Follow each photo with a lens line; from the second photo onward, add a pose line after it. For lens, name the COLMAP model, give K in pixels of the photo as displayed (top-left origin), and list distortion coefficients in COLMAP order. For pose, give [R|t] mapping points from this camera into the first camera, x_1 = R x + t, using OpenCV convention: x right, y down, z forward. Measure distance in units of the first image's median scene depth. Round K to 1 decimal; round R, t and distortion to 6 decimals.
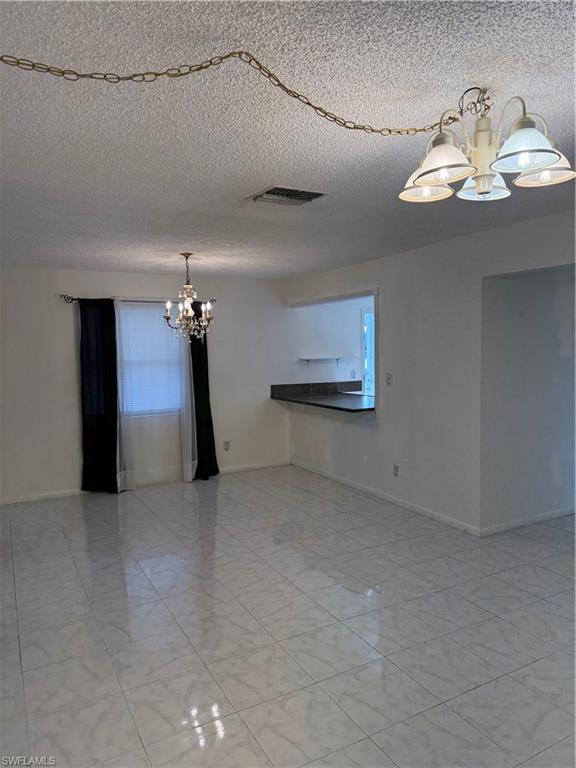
lens RADIAL K [[538.3, 0, 288.0], [0, 538.3, 384.0], [0, 0, 1]] dist [0.030507, -0.000595]
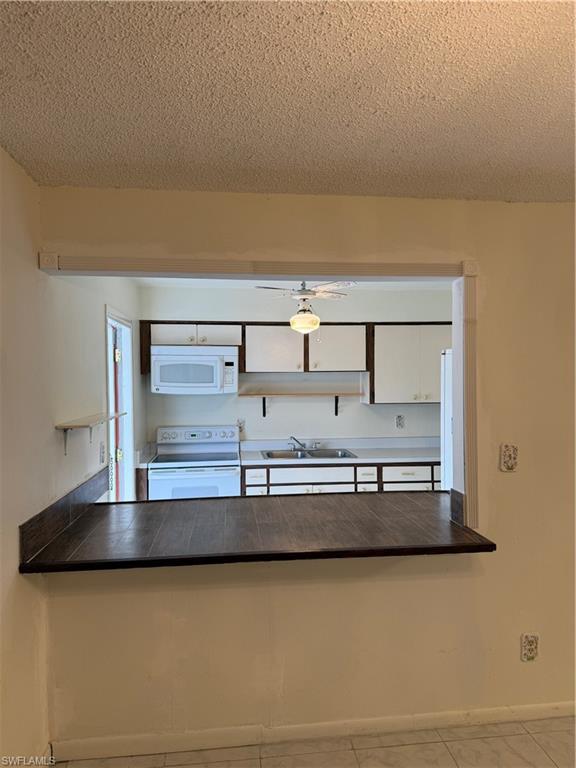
lens RADIAL K [[538.3, 0, 288.0], [0, 538.3, 384.0], [0, 0, 1]] dist [0.030507, -0.000595]
pose [[0.358113, 0.007208, 0.933650, -0.320216], [0.064938, 0.997356, -0.032607, -0.069456], [-0.931417, 0.072306, 0.356699, 0.981832]]
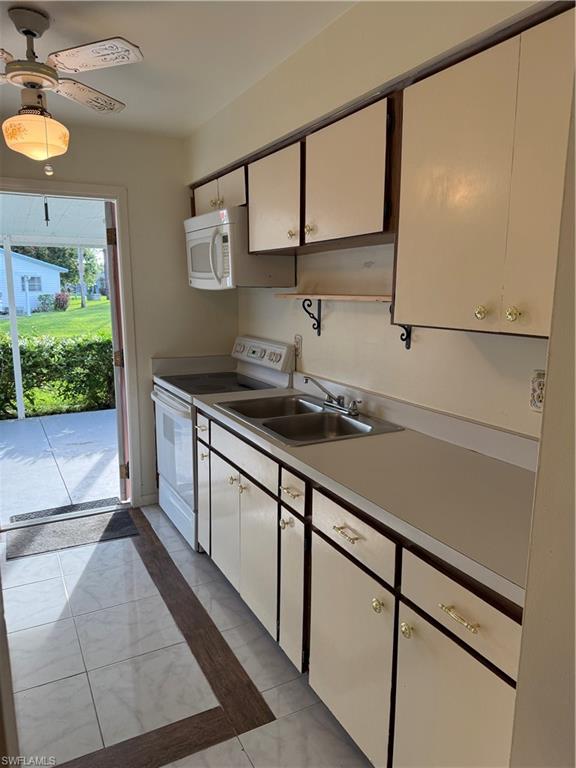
lens RADIAL K [[538.3, 0, 288.0], [0, 538.3, 384.0], [0, 0, 1]] dist [0.030507, -0.000595]
pose [[0.999514, 0.027938, 0.013820, 0.089841], [-0.029259, 0.993827, 0.107015, -0.061766], [-0.010745, -0.107368, 0.994161, 0.912566]]
